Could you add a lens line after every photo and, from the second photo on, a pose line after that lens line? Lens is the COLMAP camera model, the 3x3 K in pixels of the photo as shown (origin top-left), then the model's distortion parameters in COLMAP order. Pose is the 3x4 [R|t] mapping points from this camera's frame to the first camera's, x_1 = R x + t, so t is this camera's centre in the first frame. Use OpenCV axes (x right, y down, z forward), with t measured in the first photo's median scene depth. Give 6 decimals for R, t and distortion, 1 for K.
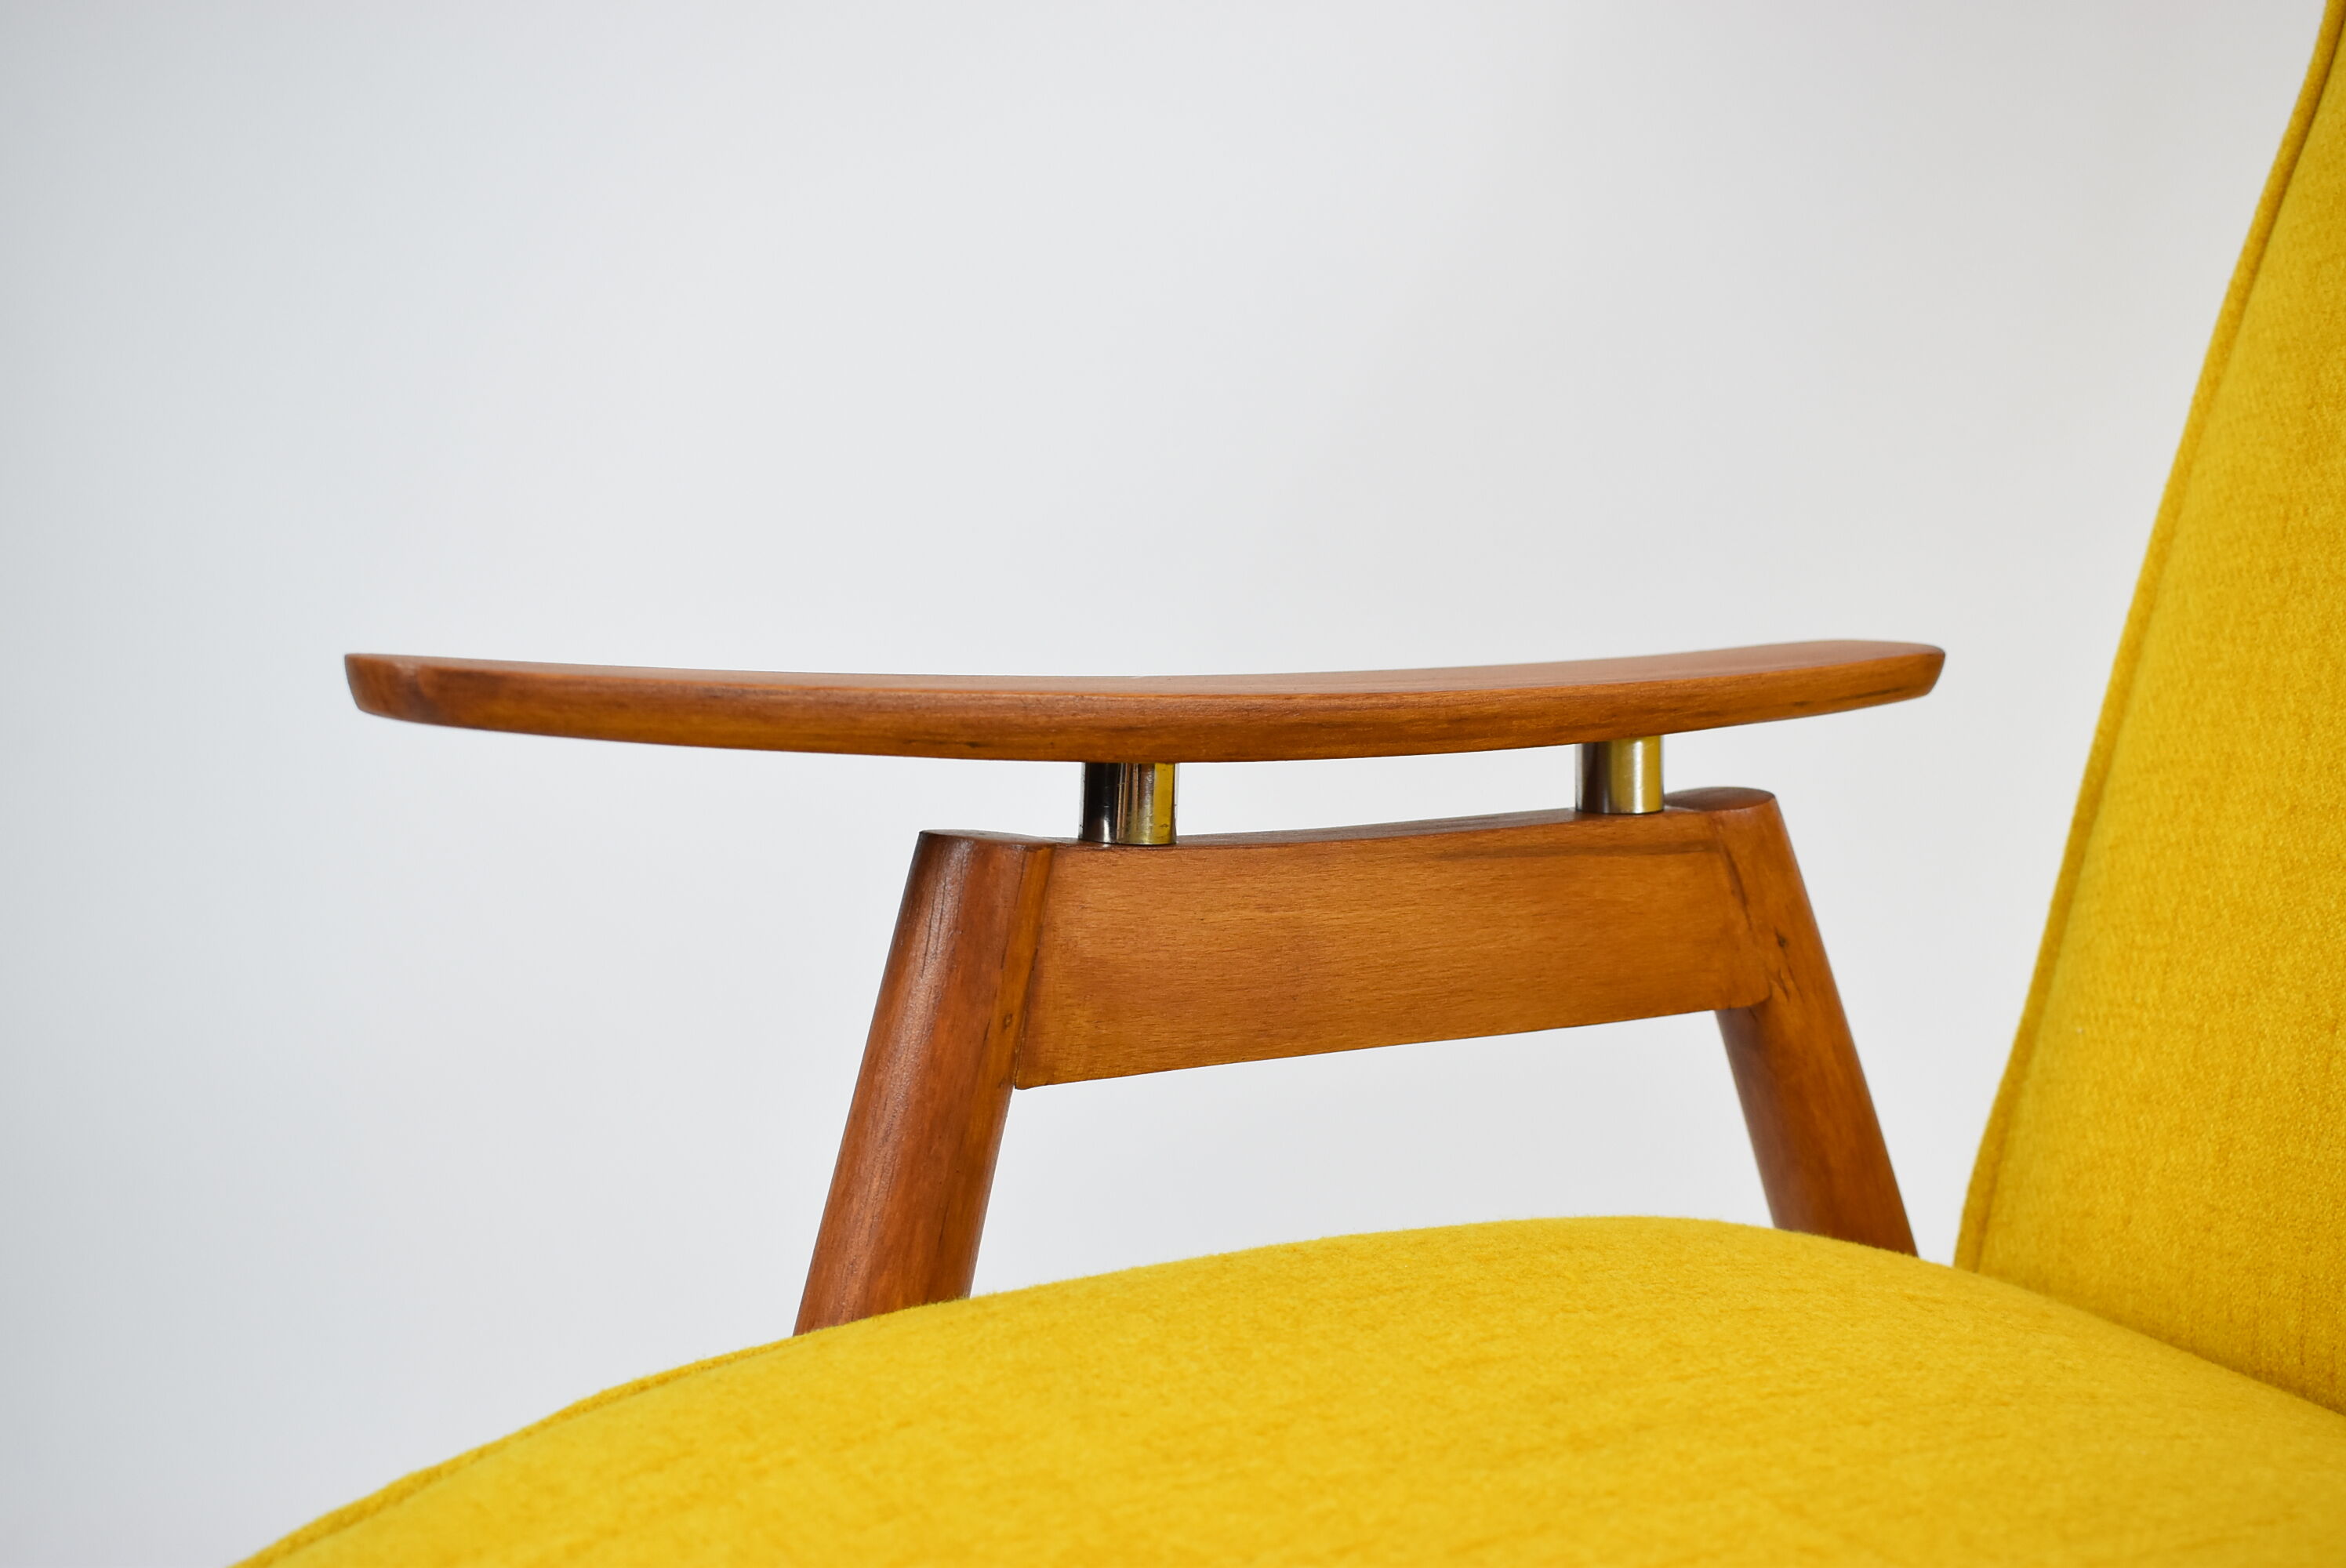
lens RADIAL K [[2614.8, 0, 1184.4], [0, 2614.8, 789.8], [0, 0, 1]] dist [-0.075666, 0.000000]
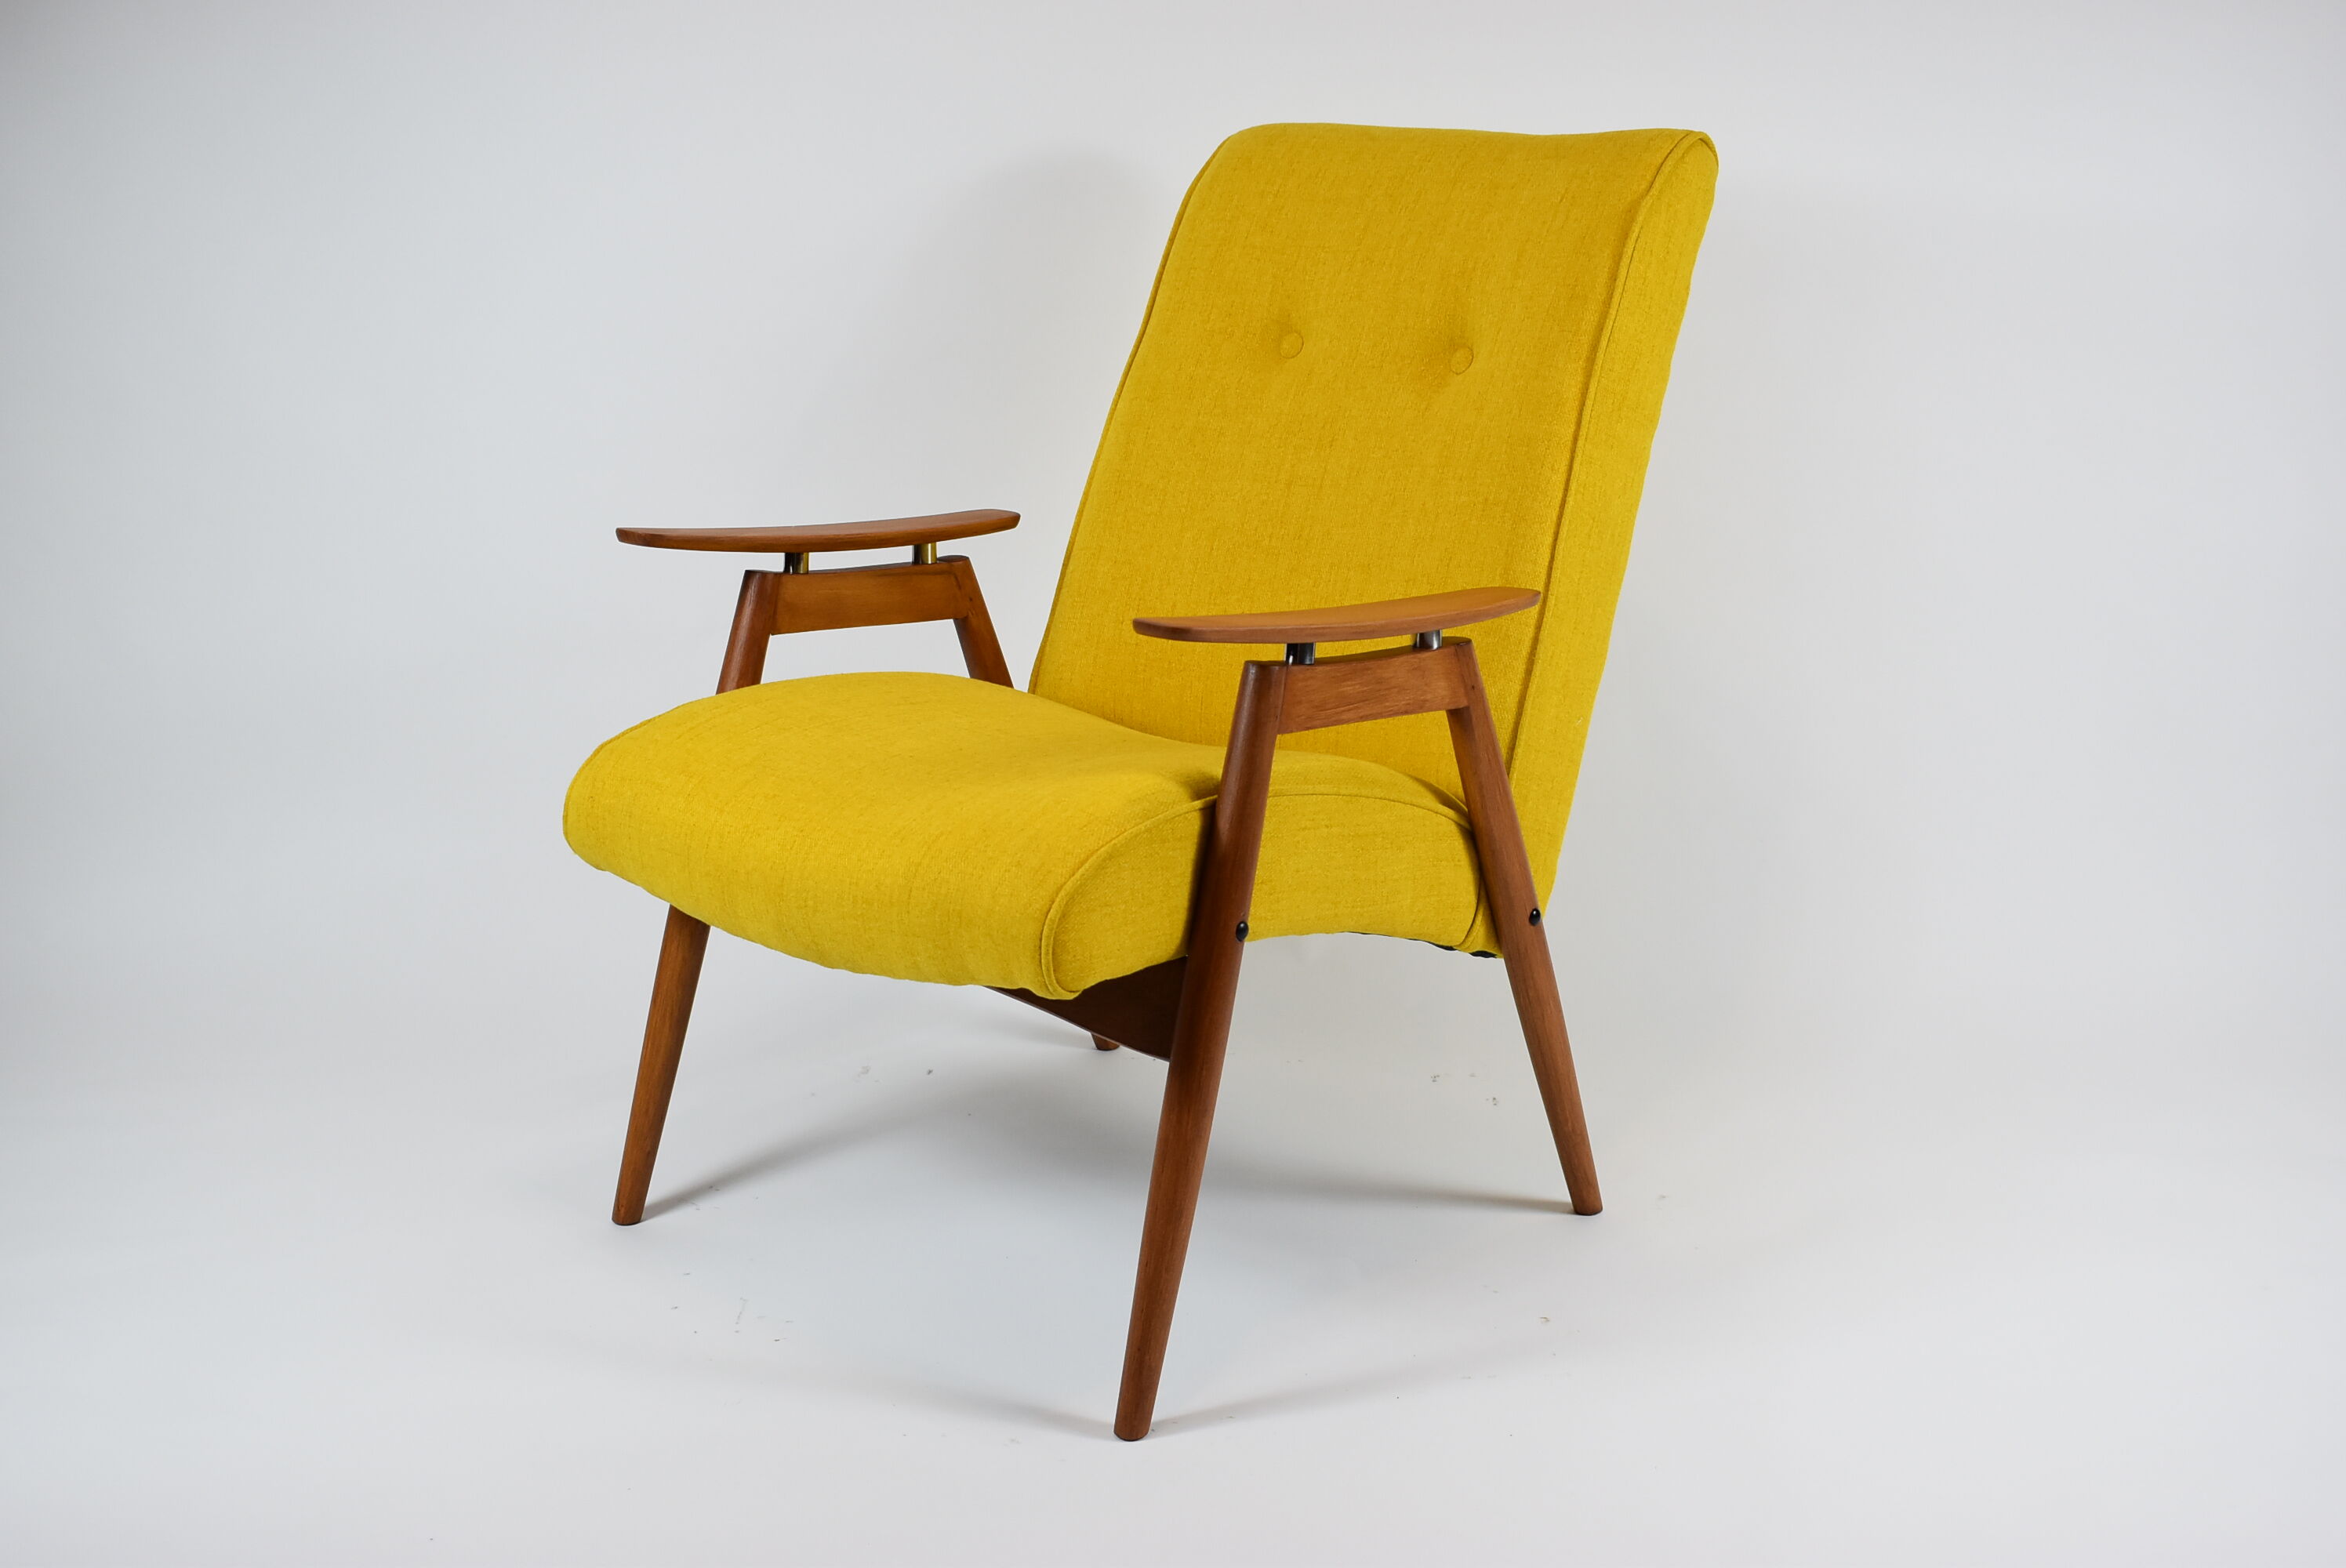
lens RADIAL K [[2841.3, 0, 1182.2], [0, 2841.3, 788.0], [0, 0, 1]] dist [0.023381, 0.000000]
pose [[0.972925, -0.017966, 0.230423, -0.411918], [-0.007309, 0.994084, 0.108368, -0.114817], [-0.231007, -0.107118, 0.967037, -3.022121]]
